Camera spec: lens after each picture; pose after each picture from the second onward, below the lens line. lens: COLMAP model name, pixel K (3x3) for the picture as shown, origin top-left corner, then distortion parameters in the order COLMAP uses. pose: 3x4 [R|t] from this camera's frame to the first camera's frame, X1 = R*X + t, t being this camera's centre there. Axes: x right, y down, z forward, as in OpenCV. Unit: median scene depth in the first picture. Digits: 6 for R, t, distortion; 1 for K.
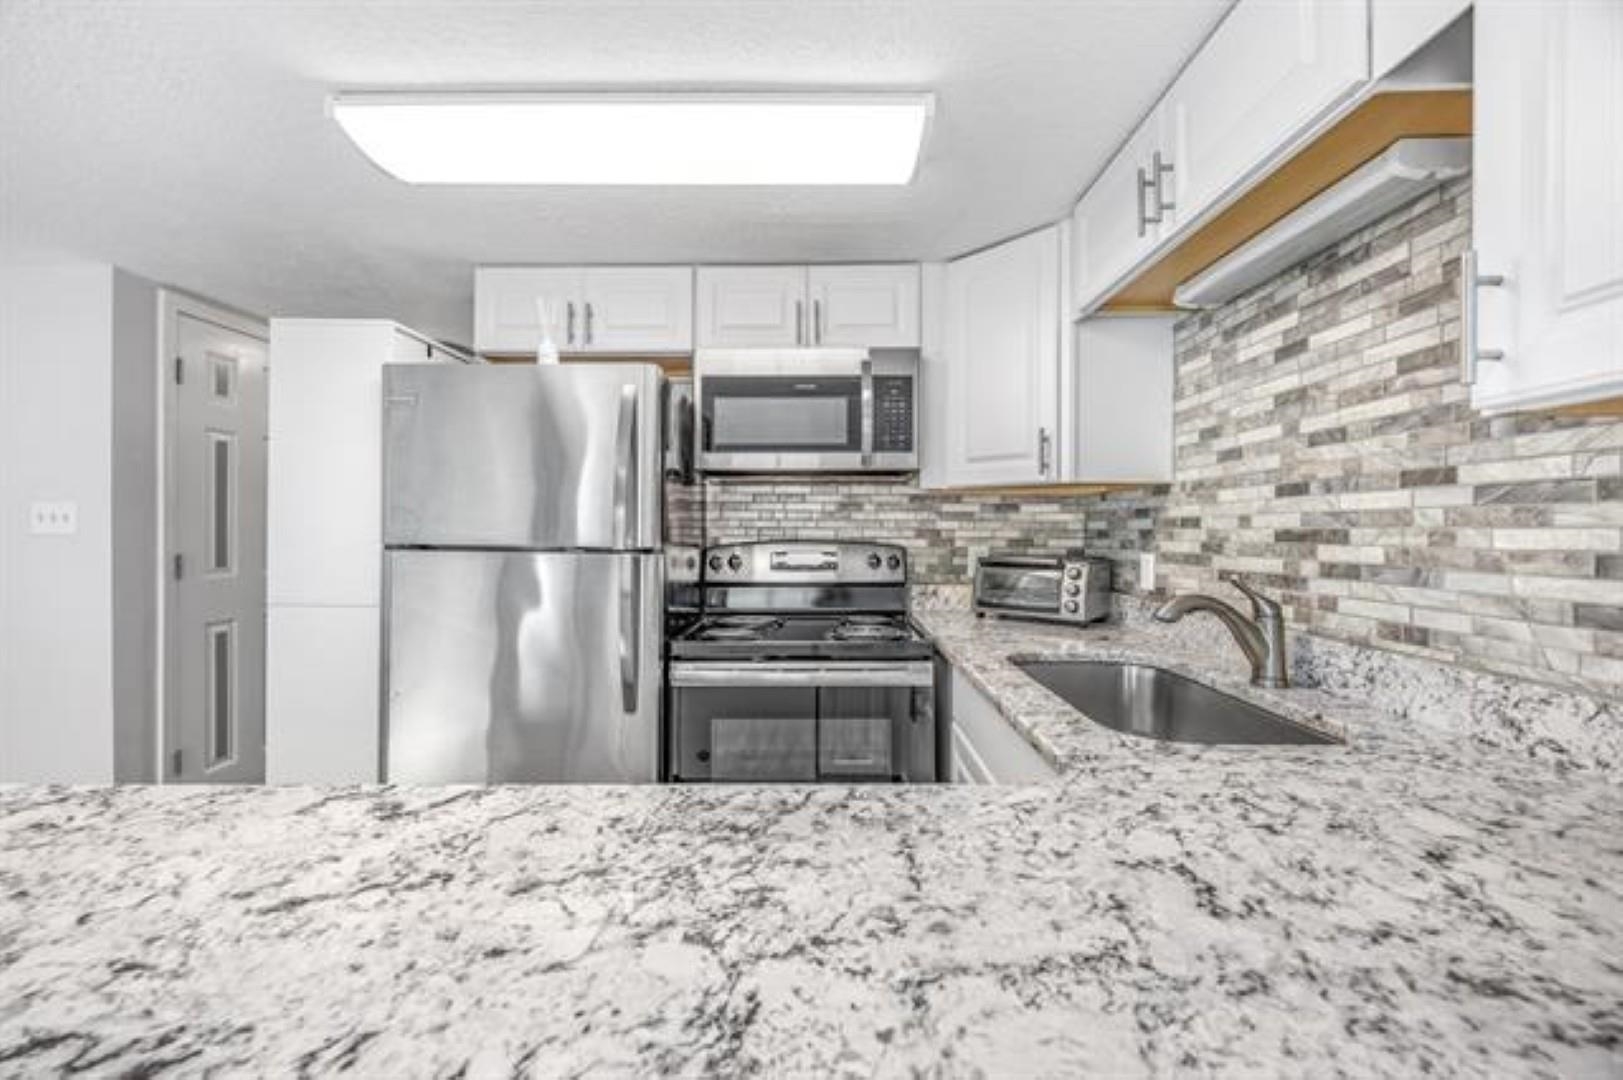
lens RADIAL K [[620.0, 0, 811.9], [0, 620.0, 529.4], [0, 0, 1]] dist [0.002757, -0.000486]
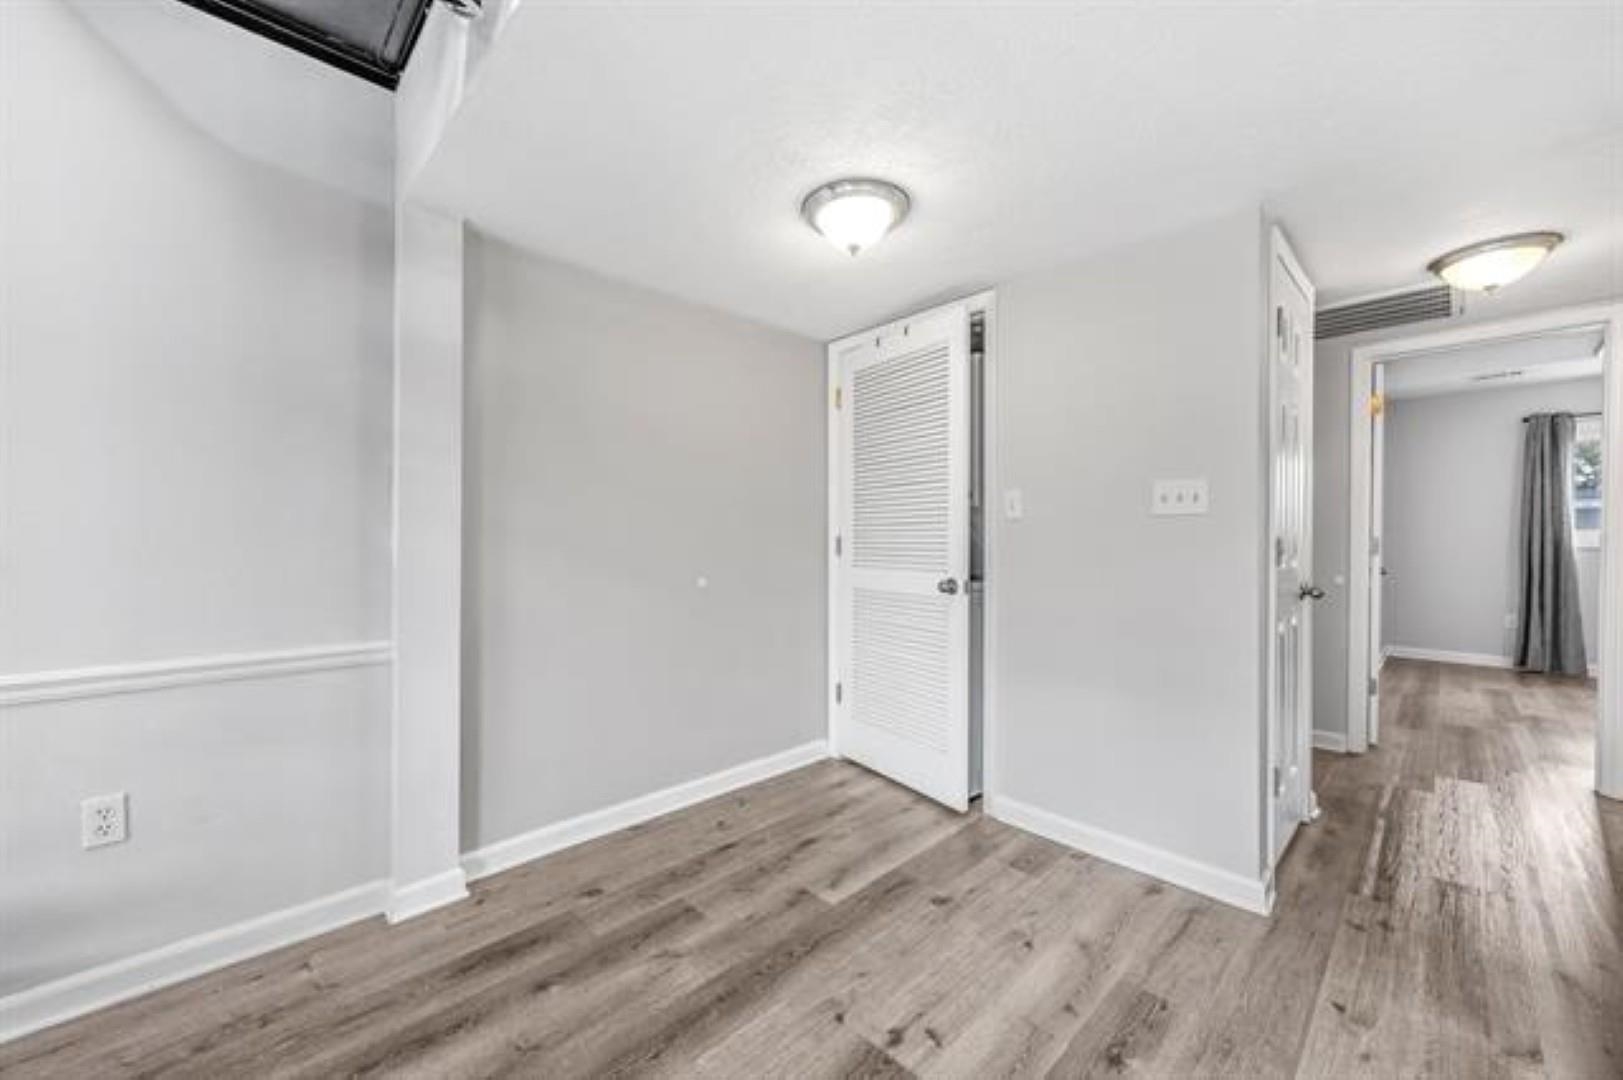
lens RADIAL K [[620.0, 0, 807.9], [0, 620.0, 549.4], [0, 0, 1]] dist [0.002757, -0.000486]
pose [[0.714178, -0.000443, -0.699964, -1.466624], [0.006750, 0.999958, 0.006254, 0.076137], [0.699931, -0.009191, 0.714151, -0.096293]]
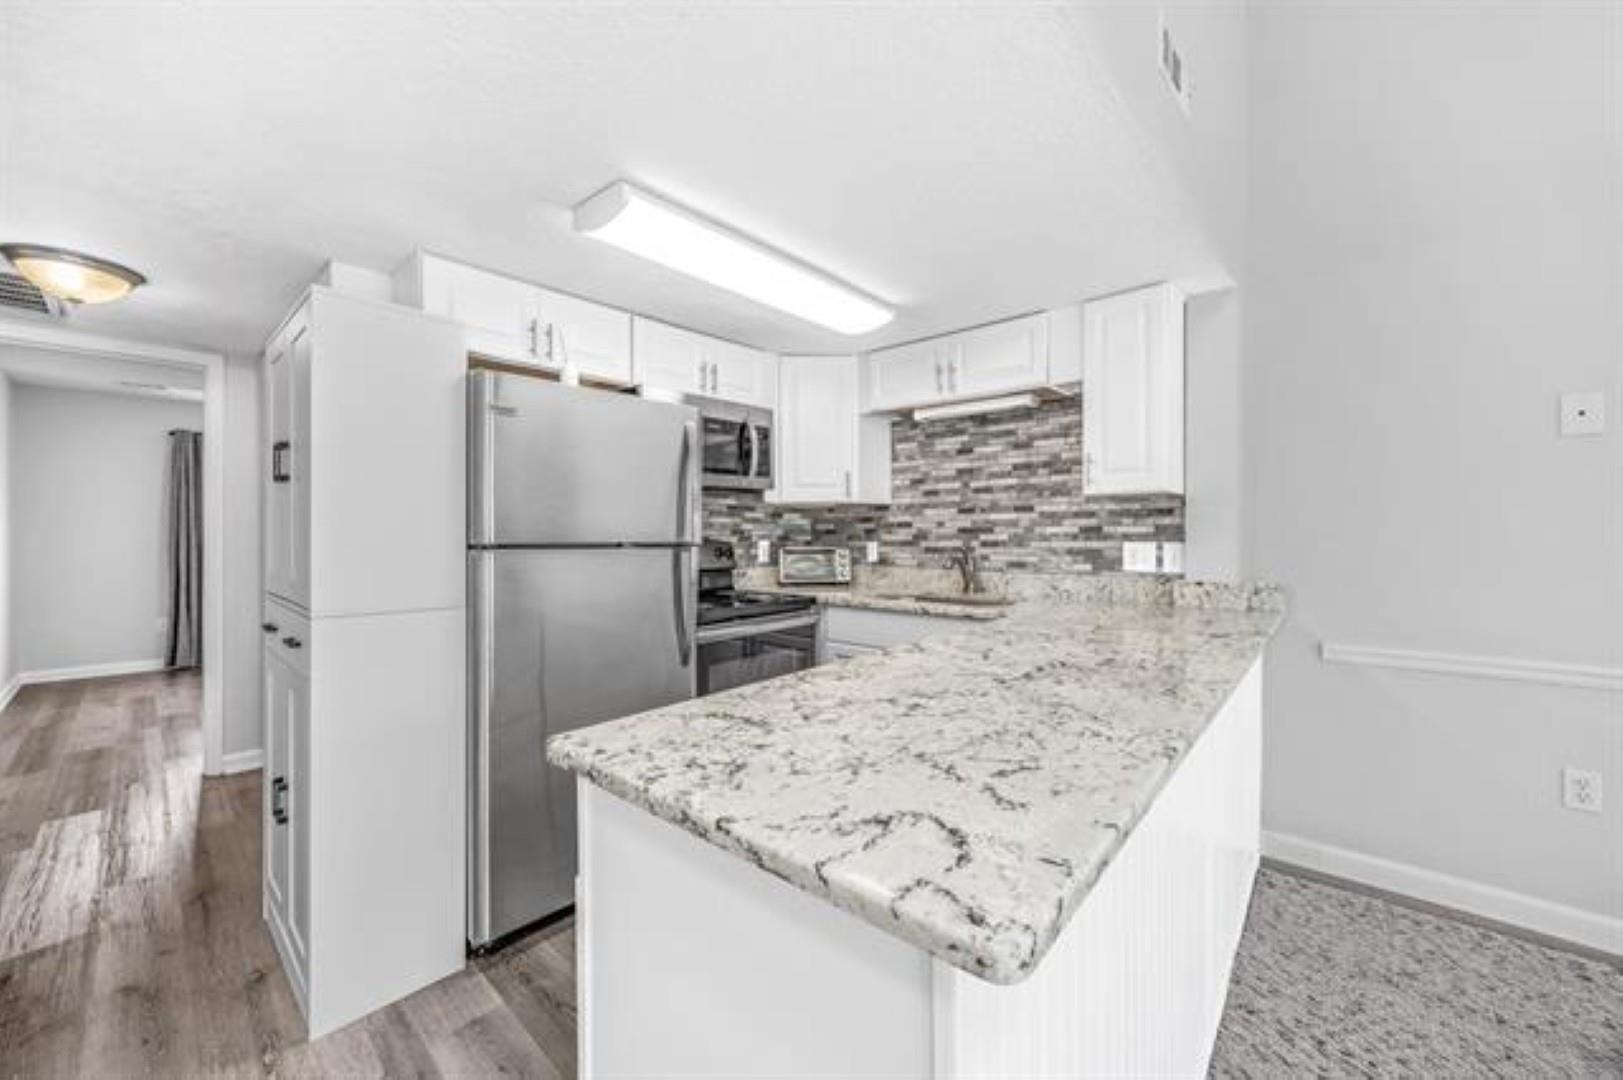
lens RADIAL K [[620.0, 0, 812.2], [0, 620.0, 538.0], [0, 0, 1]] dist [0.002757, -0.000486]
pose [[0.658895, -0.013309, 0.752117, -1.297132], [0.008276, 0.999911, 0.010444, 0.008787], [-0.752189, -0.000657, 0.658947, -0.101128]]
